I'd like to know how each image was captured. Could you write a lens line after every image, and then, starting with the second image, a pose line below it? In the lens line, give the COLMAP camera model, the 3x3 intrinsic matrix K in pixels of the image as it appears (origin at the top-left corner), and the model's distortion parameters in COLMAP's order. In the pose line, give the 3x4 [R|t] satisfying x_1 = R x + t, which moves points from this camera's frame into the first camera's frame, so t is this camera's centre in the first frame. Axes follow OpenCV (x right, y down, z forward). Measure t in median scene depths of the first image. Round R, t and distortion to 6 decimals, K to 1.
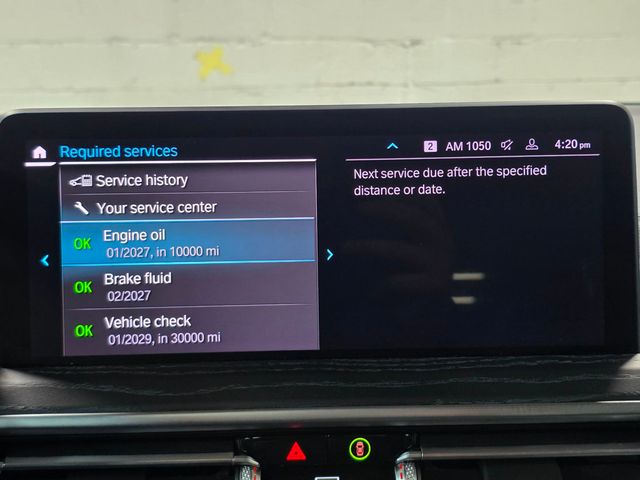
lens RADIAL K [[889.5, 0, 313.2], [0, 889.5, 243.8], [0, 0, 1]] dist [0.074915, 0.000000]
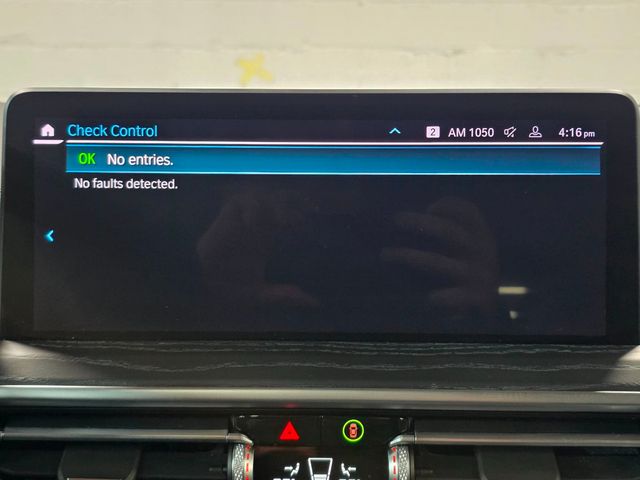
lens RADIAL K [[889.5, 0, 315.7], [0, 889.5, 240.2], [0, 0, 1]] dist [0.074915, 0.000000]
pose [[0.998692, 0.024166, -0.045056, 0.049158], [-0.024882, 0.999572, -0.015385, 0.031923], [0.044665, 0.016486, 0.998866, -0.005053]]
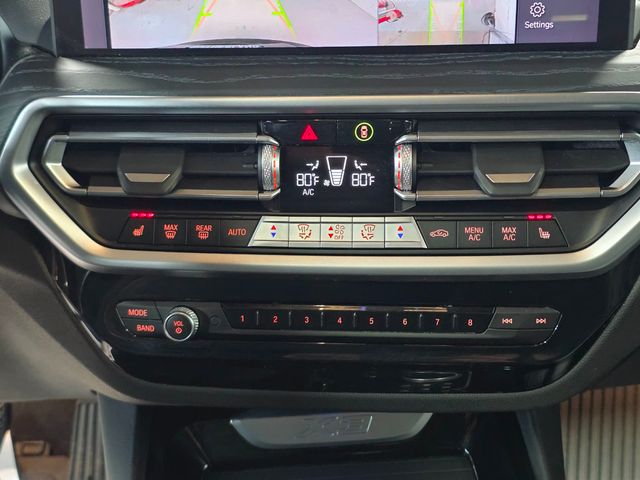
lens RADIAL K [[889.5, 0, 319.2], [0, 889.5, 235.5], [0, 0, 1]] dist [0.074915, 0.000000]
pose [[0.993618, 0.029959, -0.108748, 0.121226], [-0.001057, 0.966514, 0.256611, 0.062772], [0.112795, -0.254858, 0.960377, -0.143599]]
